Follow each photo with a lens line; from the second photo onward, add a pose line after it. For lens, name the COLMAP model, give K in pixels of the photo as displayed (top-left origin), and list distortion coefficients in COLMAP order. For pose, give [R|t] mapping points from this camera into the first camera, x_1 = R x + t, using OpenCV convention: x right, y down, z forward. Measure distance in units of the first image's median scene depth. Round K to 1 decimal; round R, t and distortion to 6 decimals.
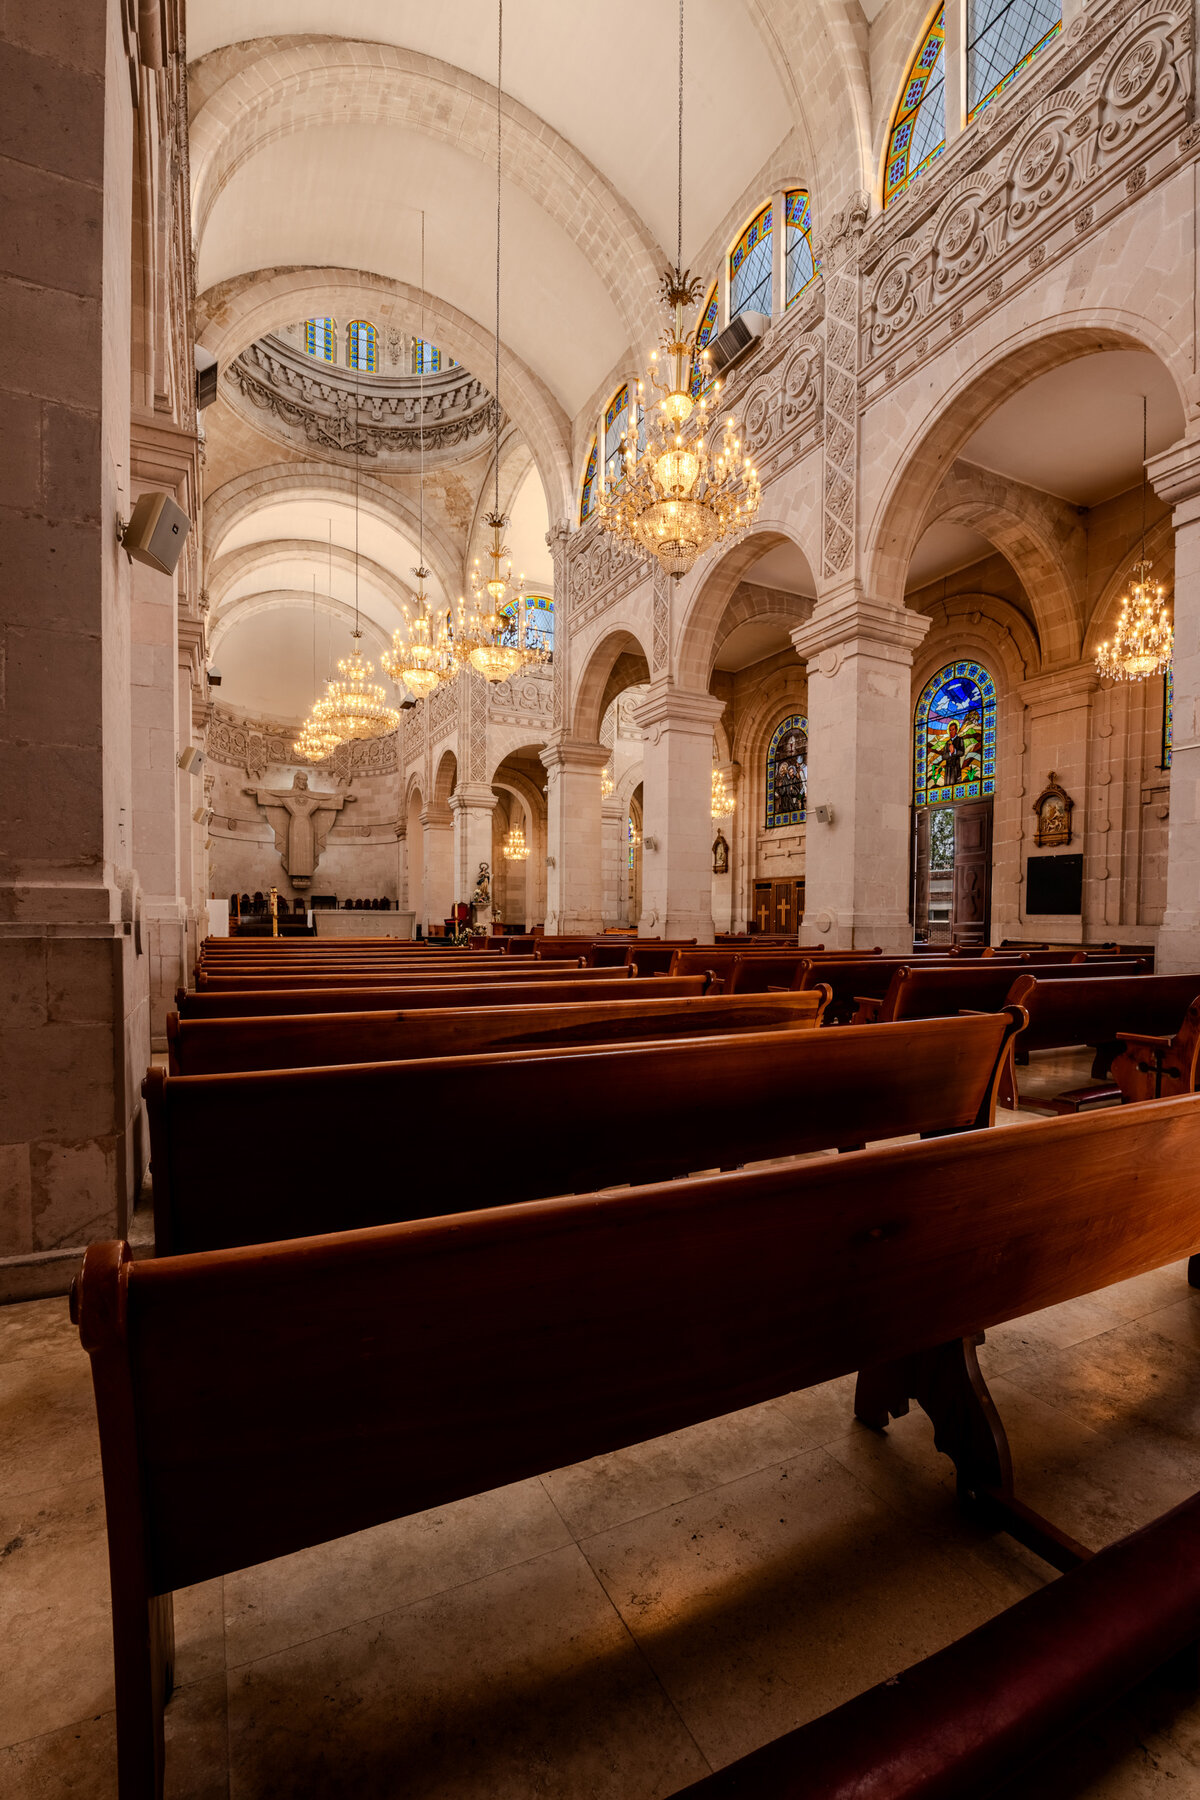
lens RADIAL K [[783.9, 0, 603.3], [0, 783.9, 939.0], [0, 0, 1]] dist [-0.003041, -0.000315]
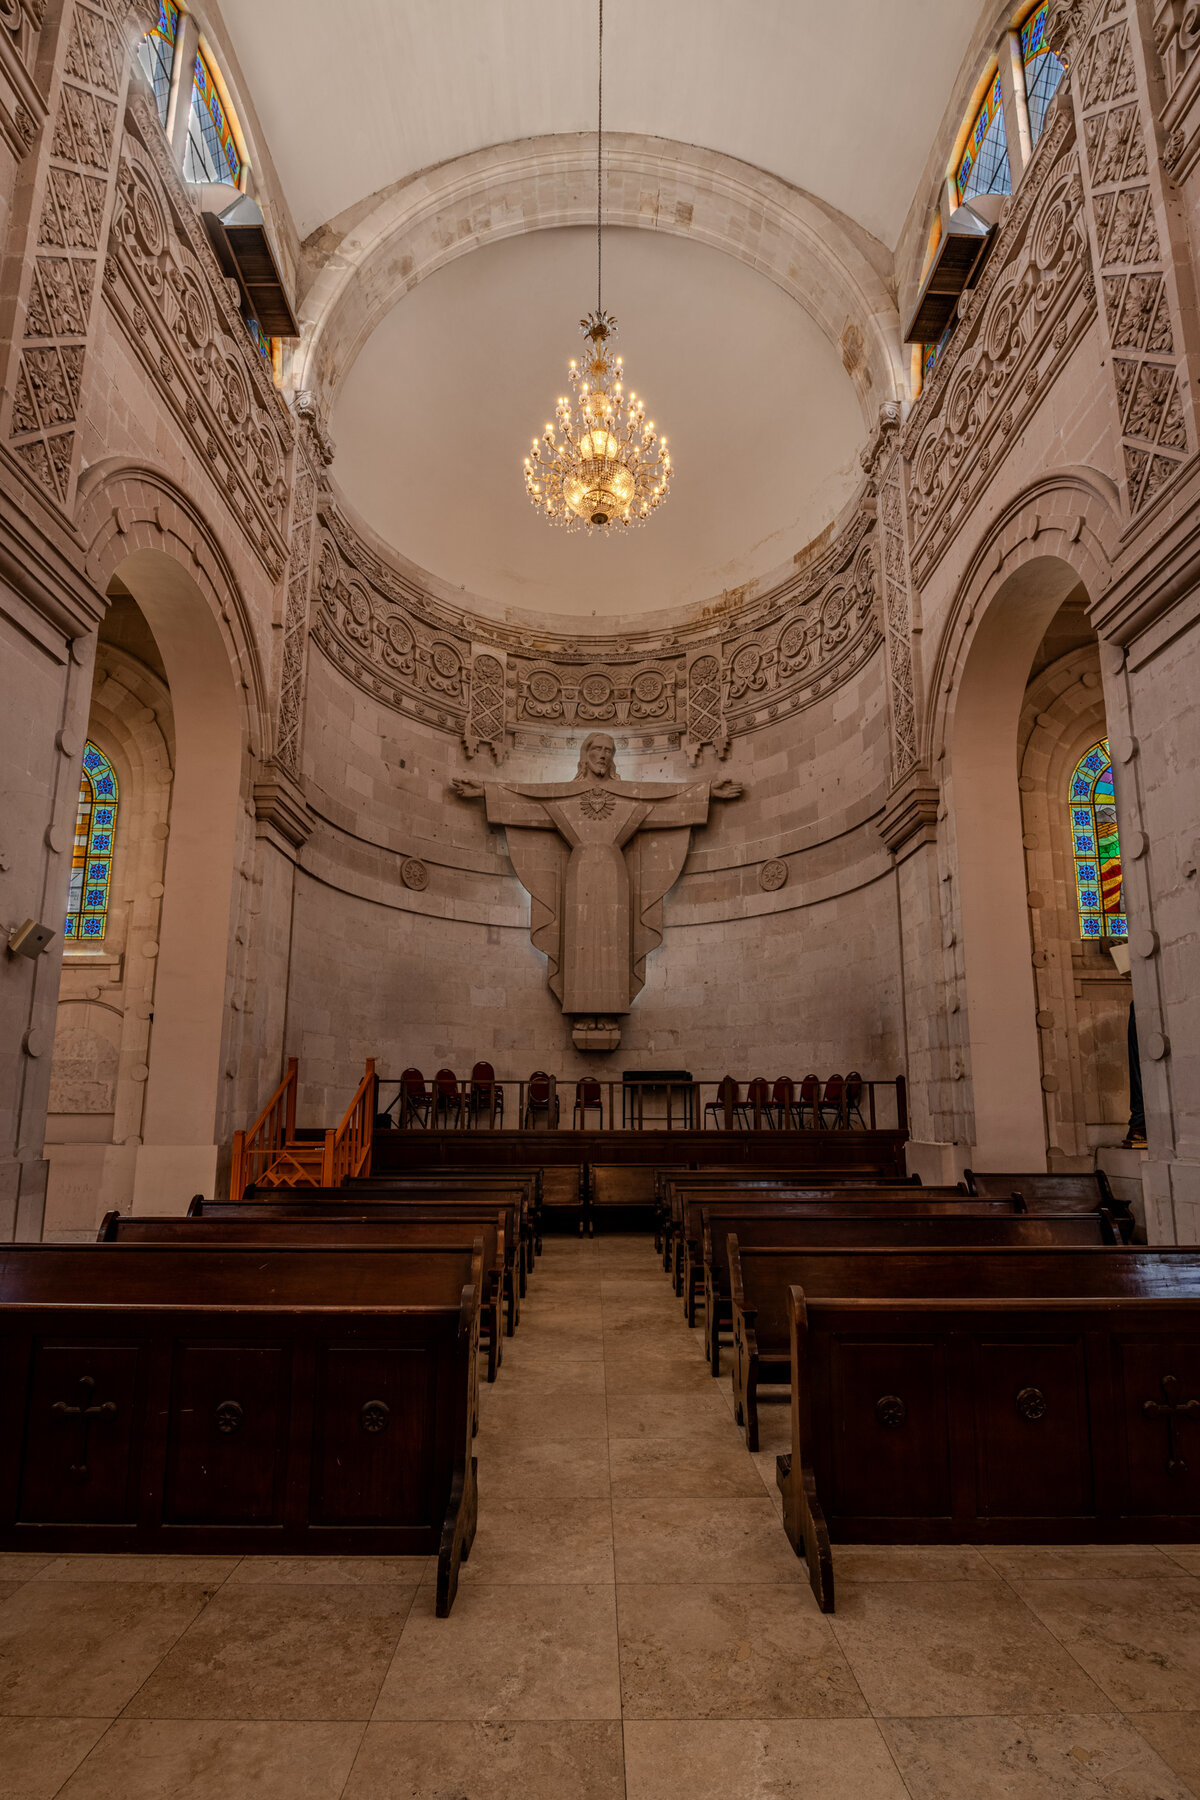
lens RADIAL K [[844.8, 0, 612.5], [0, 844.8, 971.6], [0, 0, 1]] dist [-0.001878, -0.000203]
pose [[0.908548, -0.073583, -0.411250, -0.228824], [-0.007951, 0.981144, -0.193117, -0.027361], [0.417705, 0.178726, 0.890831, 0.681932]]
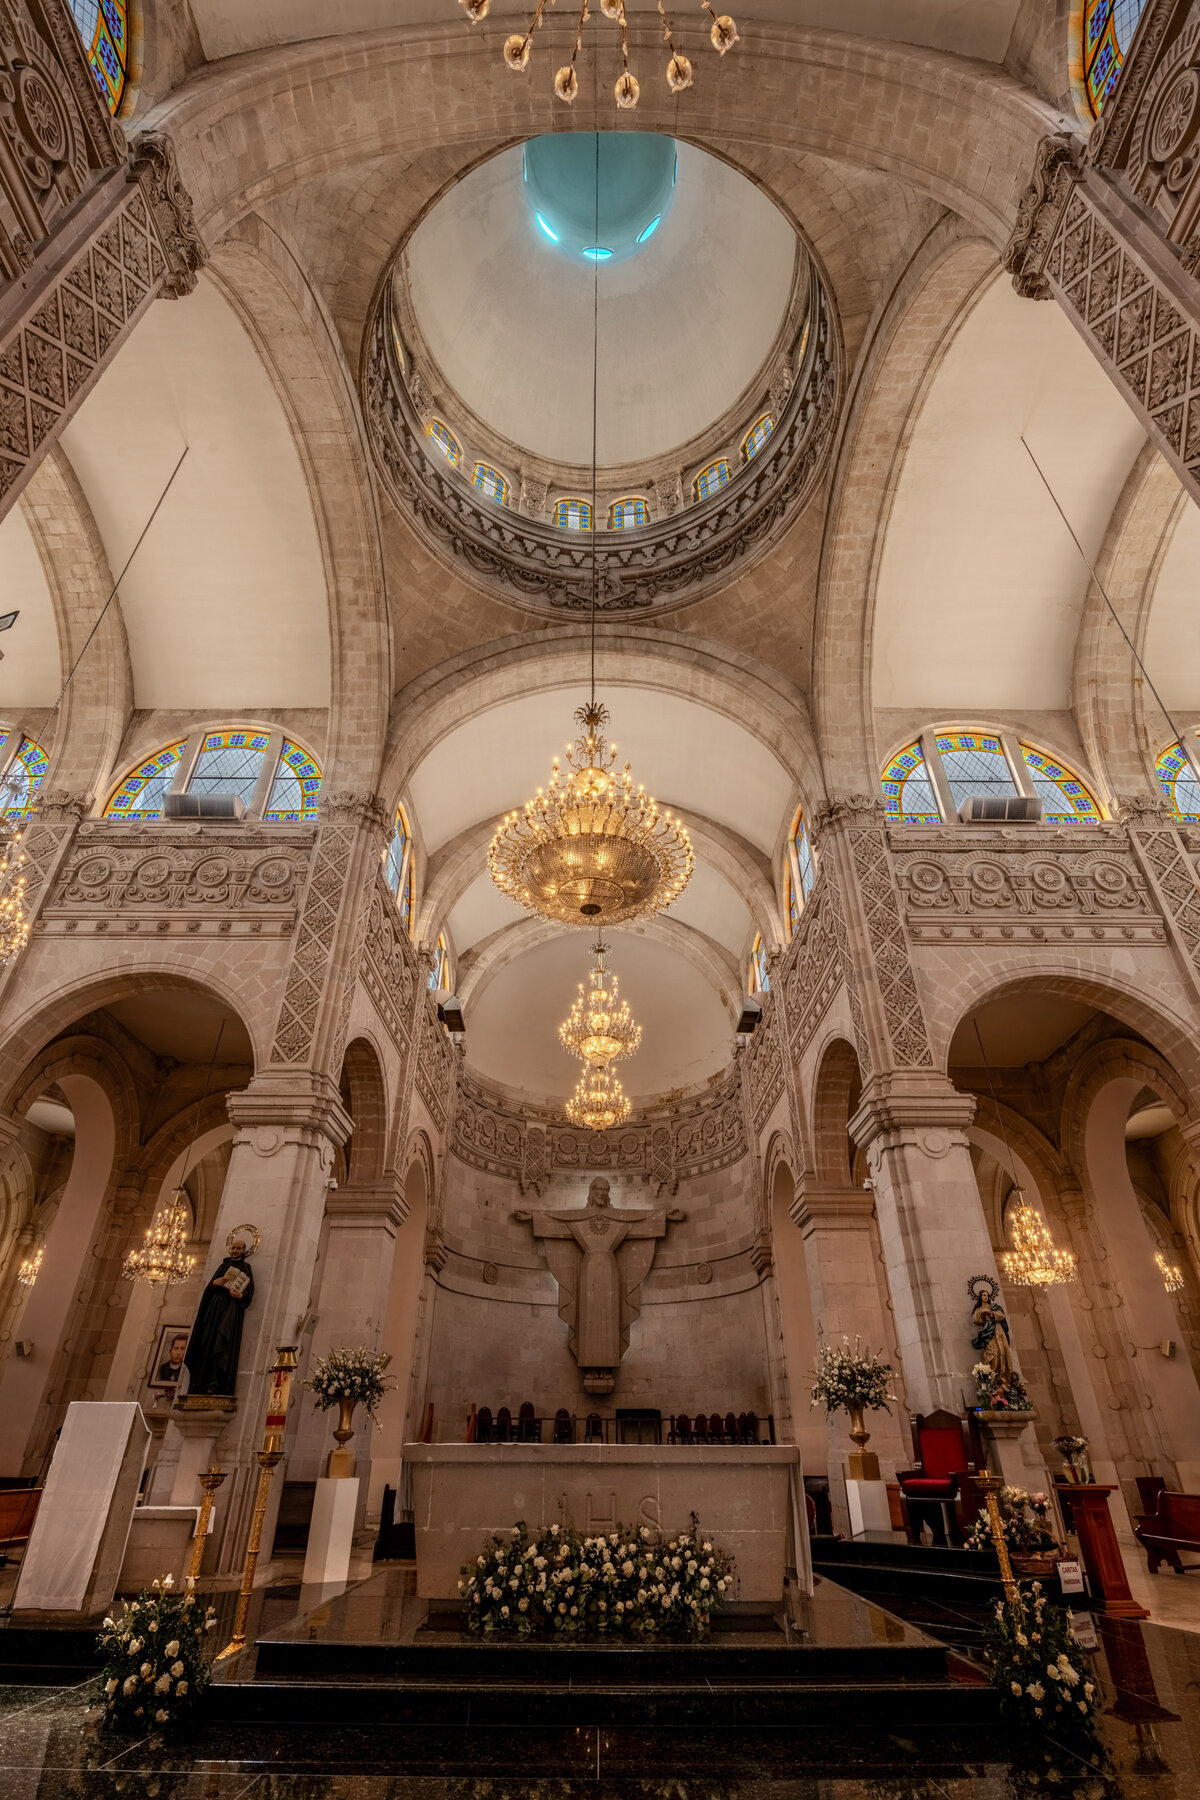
lens RADIAL K [[829.0, 0, 600.0], [0, 829.0, 900.0], [0, 0, 1]] dist [-0.003385, -0.000182]
pose [[0.899690, -0.243836, -0.362079, -0.093558], [-0.009258, 0.818606, -0.574280, -0.015198], [0.436431, 0.520026, 0.734235, 0.406520]]
